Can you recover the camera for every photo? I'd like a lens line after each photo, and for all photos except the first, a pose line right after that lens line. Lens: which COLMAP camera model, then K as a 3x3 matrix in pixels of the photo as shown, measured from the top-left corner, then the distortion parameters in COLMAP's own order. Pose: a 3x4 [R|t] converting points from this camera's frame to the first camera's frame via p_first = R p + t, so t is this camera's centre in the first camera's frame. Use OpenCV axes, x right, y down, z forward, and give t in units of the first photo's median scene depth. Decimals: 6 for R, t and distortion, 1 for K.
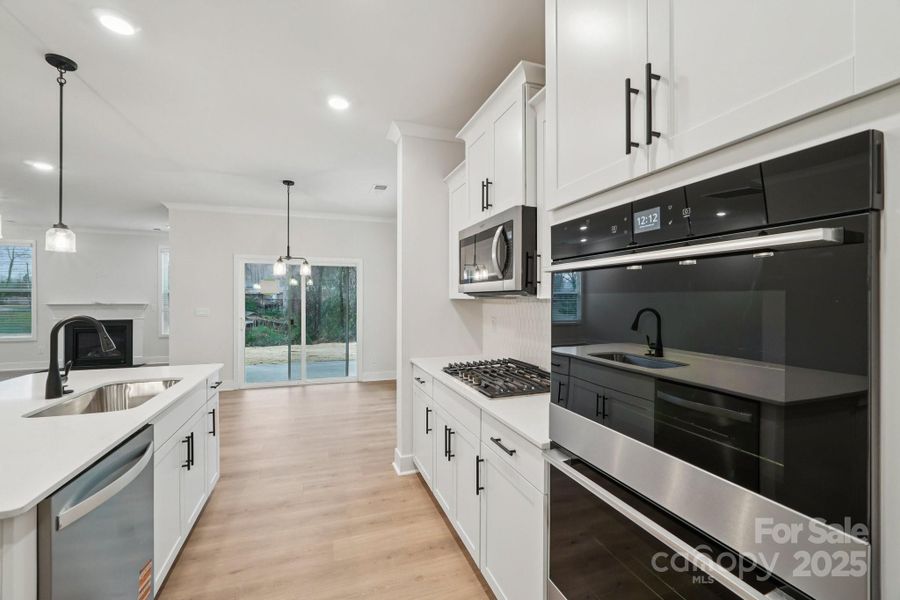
lens RADIAL K [[377.0, 0, 452.1], [0, 377.0, 296.2], [0, 0, 1]] dist [-0.012075, 0.000789]
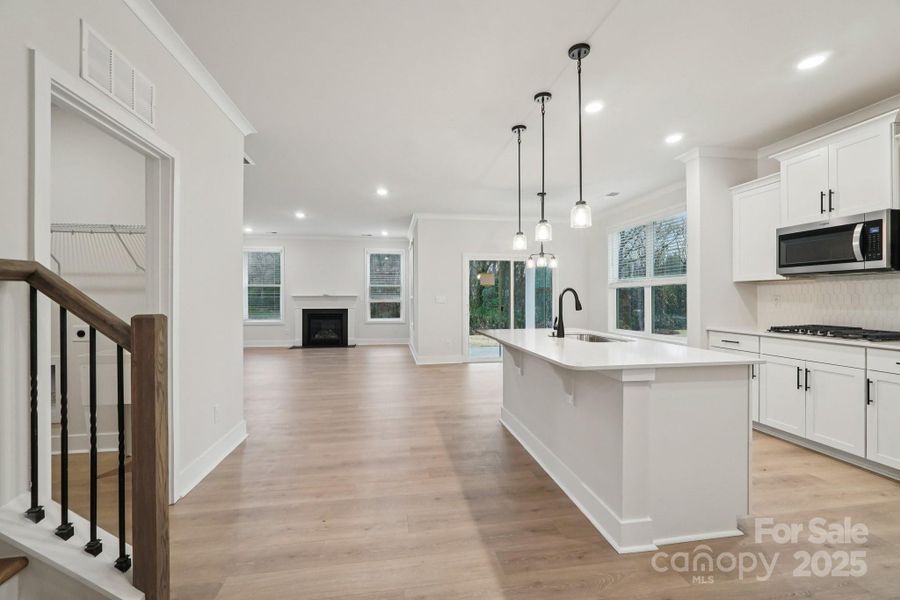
lens RADIAL K [[377.0, 0, 452.1], [0, 377.0, 296.2], [0, 0, 1]] dist [-0.012075, 0.000789]
pose [[0.983754, -0.003848, -0.179481, -0.378354], [0.004444, 0.999986, 0.002918, 0.025365], [0.179467, -0.003668, 0.983757, -0.219985]]
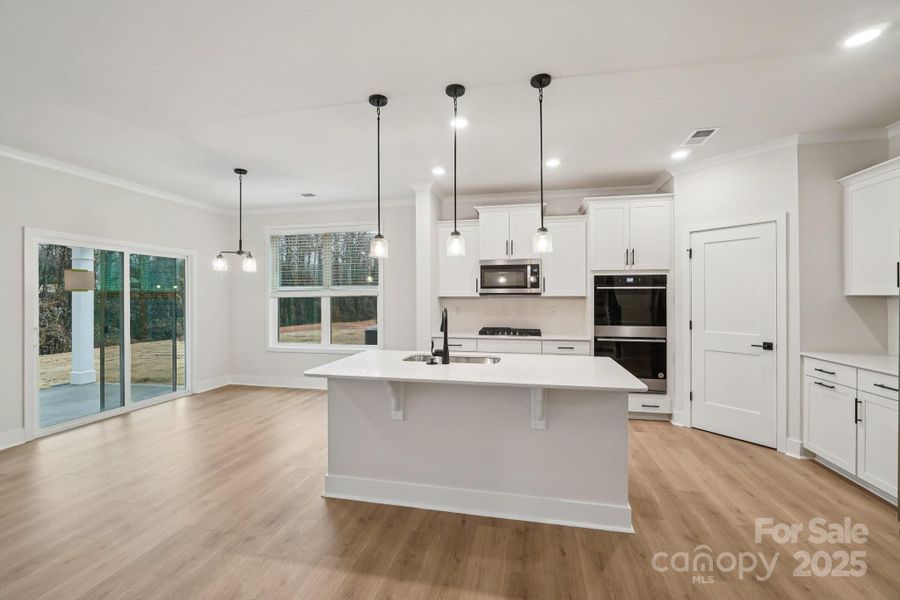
lens RADIAL K [[377.0, 0, 452.1], [0, 377.0, 296.2], [0, 0, 1]] dist [-0.012075, 0.000789]
pose [[0.525353, -0.000669, 0.850884, -0.706038], [-0.002700, 0.999993, 0.002453, 0.000518], [-0.850880, -0.003586, 0.525348, 0.058342]]
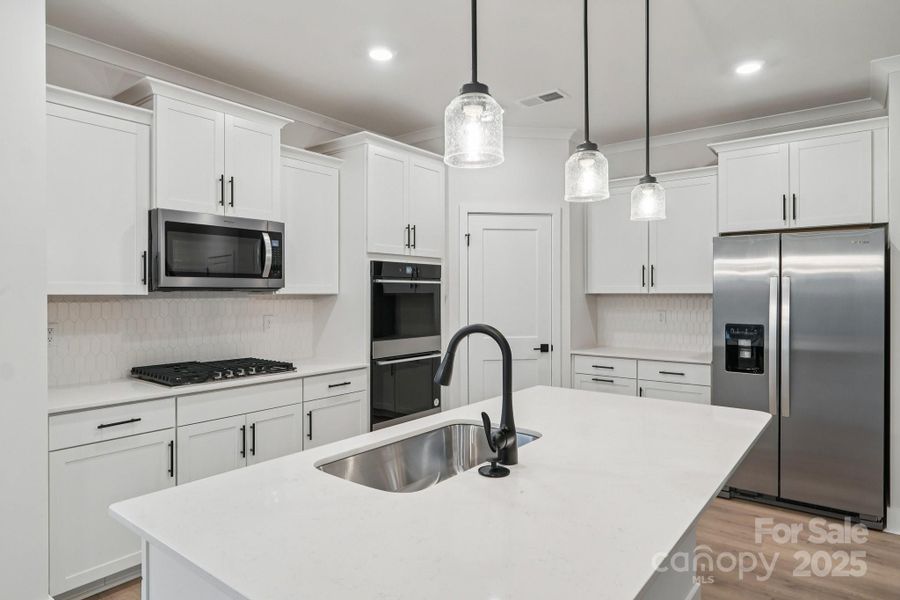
lens RADIAL K [[538.6, 0, 450.0], [0, 538.6, 300.0], [0, 0, 1]] dist [-0.000176, 0.000772]
pose [[-0.537263, -0.008250, 0.843374, -0.535847], [-0.003153, 0.999965, 0.007772, 0.003258], [-0.843409, 0.001516, -0.537270, 0.472791]]
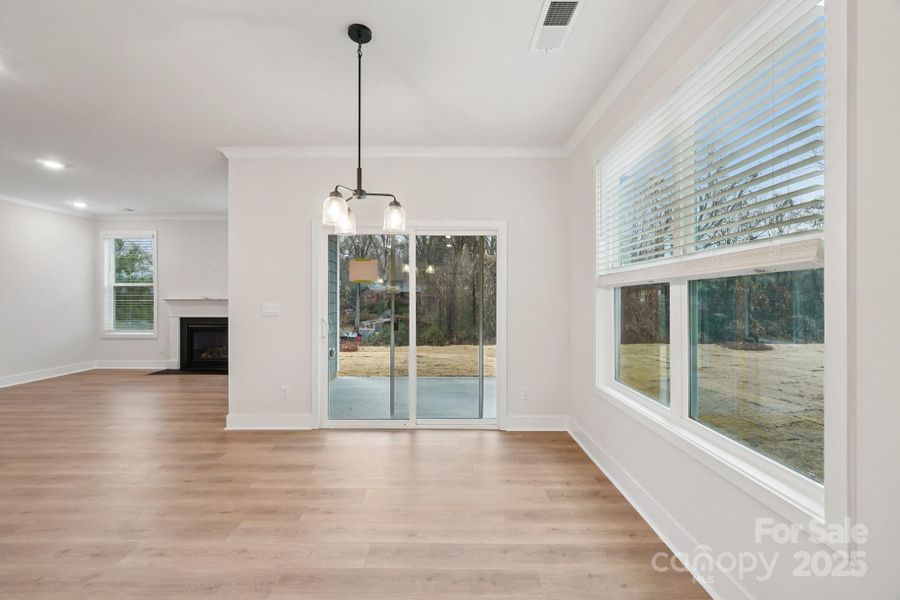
lens RADIAL K [[377.0, 0, 452.1], [0, 377.0, 296.2], [0, 0, 1]] dist [-0.012075, 0.000789]
pose [[0.941209, -0.001759, -0.337820, -0.128011], [0.001938, 0.999998, 0.000192, 0.018831], [0.337819, -0.000836, 0.941211, 0.450265]]
